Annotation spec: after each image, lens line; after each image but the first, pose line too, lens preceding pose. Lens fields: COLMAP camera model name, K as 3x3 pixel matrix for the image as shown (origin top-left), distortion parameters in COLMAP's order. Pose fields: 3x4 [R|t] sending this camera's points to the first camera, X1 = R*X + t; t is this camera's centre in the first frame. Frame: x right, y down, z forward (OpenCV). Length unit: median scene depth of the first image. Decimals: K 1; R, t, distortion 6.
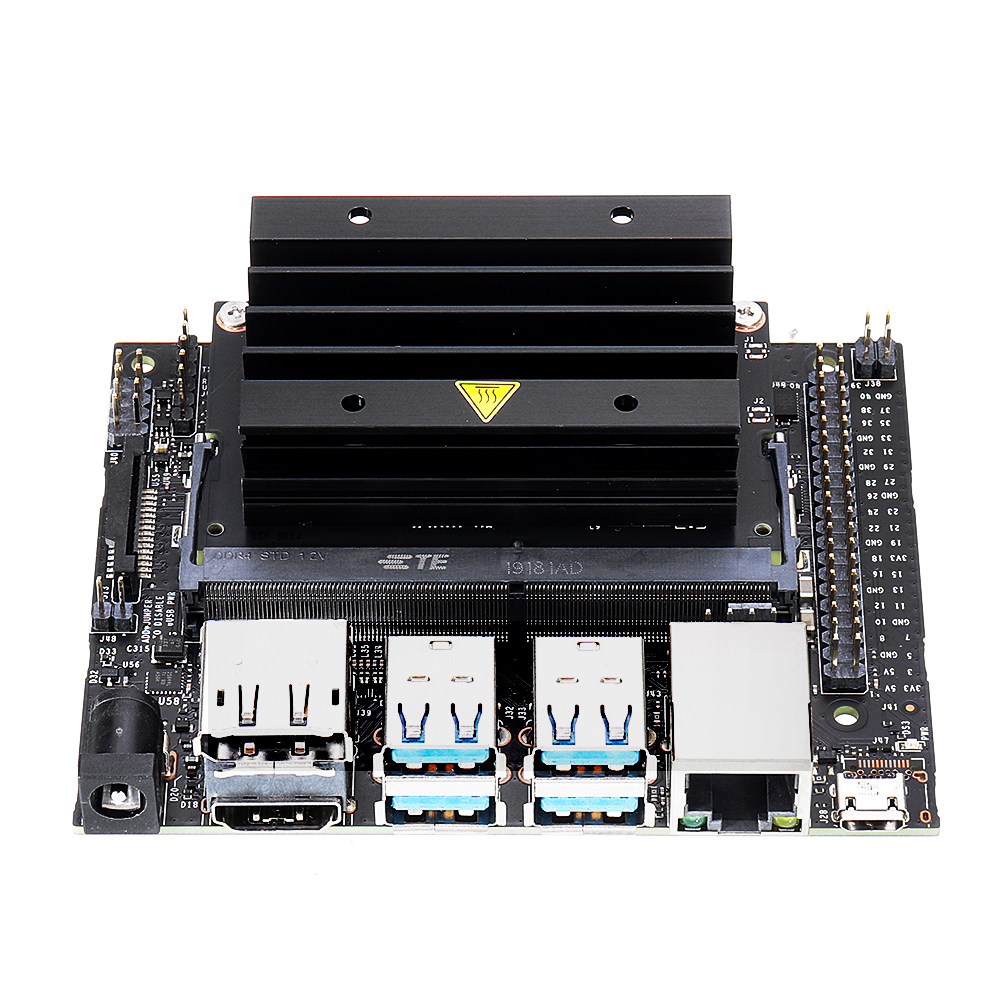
lens RADIAL K [[4756.7, 0, 448.6], [0, 4756.7, 510.5], [0, 0, 1]] dist [0.396638, 0.000000]
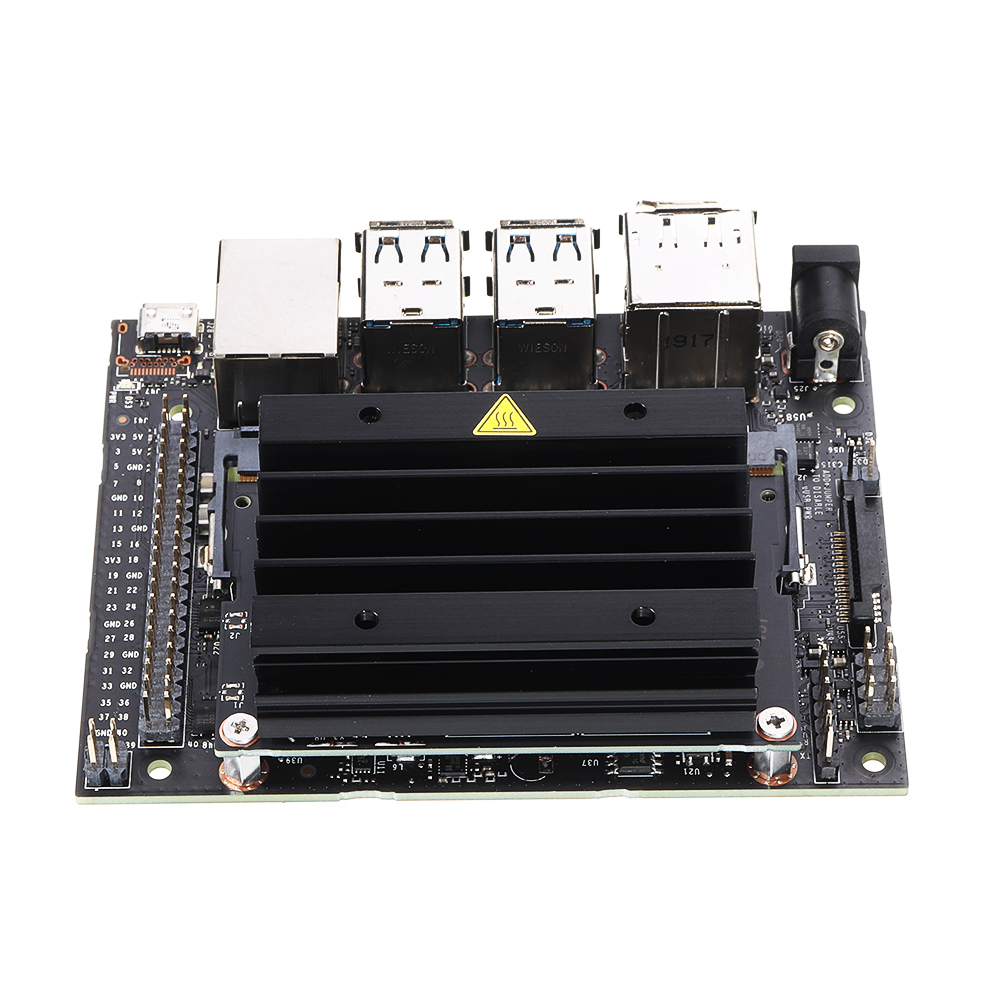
lens RADIAL K [[3972.0, 0, 437.9], [0, 3972.0, 552.0], [0, 0, 1]] dist [0.231947, 0.000000]
pose [[-0.999447, 0.027435, 0.018796, 0.007149], [0.015454, -0.117296, 0.992977, -0.869291], [0.029447, 0.992718, 0.116807, 0.918798]]
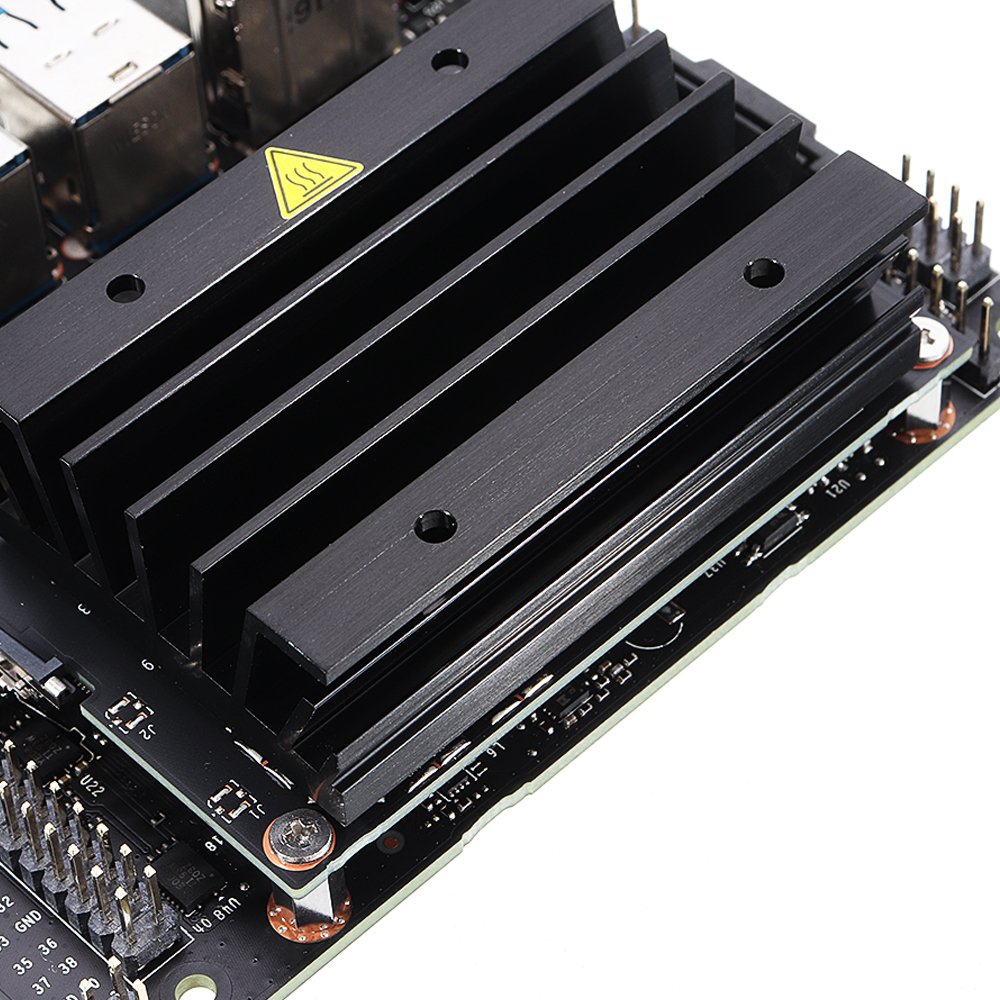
lens RADIAL K [[3701.1, 0, 466.9], [0, 3701.1, 437.4], [0, 0, 1]] dist [0.063722, 0.000000]
pose [[-0.711971, 0.558559, -0.425570, 0.215032], [-0.469363, 0.072236, 0.880046, -0.451312], [0.522299, 0.826313, 0.210737, 0.928223]]
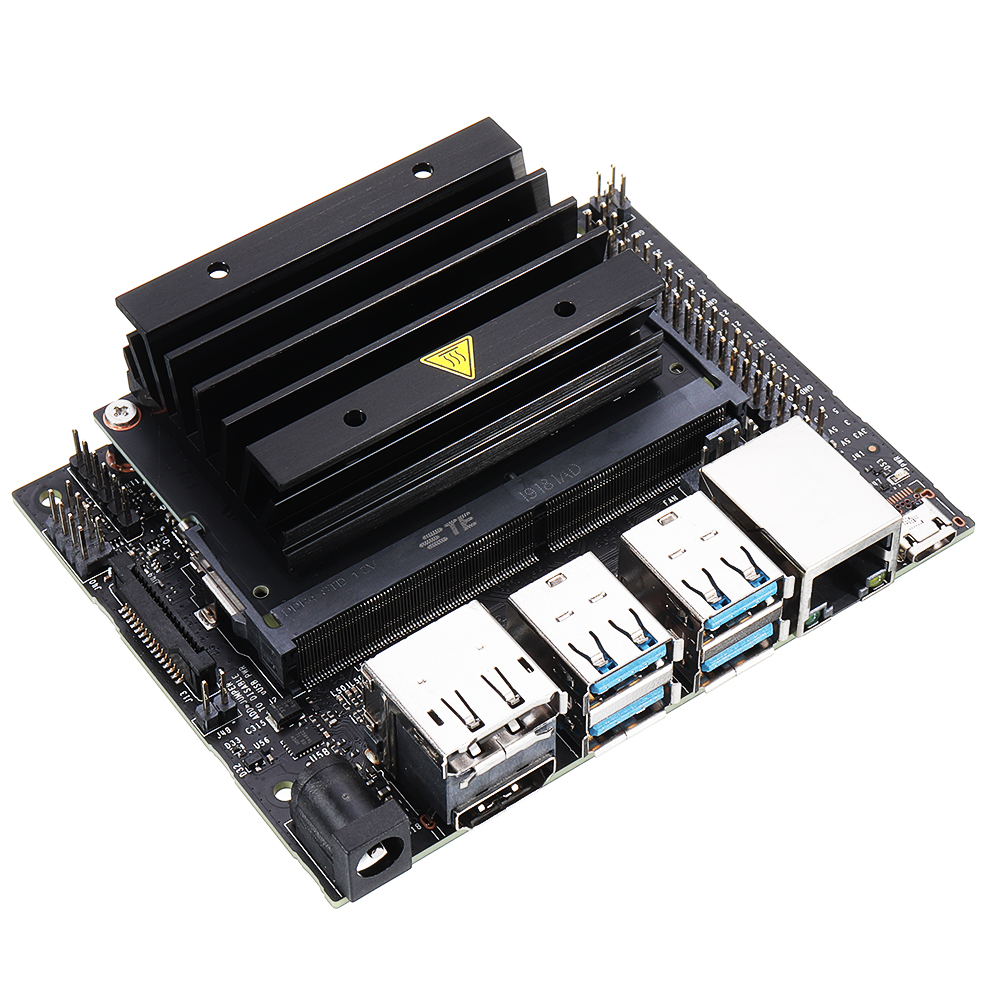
lens RADIAL K [[2874.9, 0, 504.0], [0, 2874.9, 503.4], [0, 0, 1]] dist [0.161477, 0.000000]
pose [[0.809670, -0.443090, 0.384846, -0.242449], [0.431460, 0.893917, 0.121465, -0.067664], [-0.397841, 0.067699, 0.914953, 0.405427]]
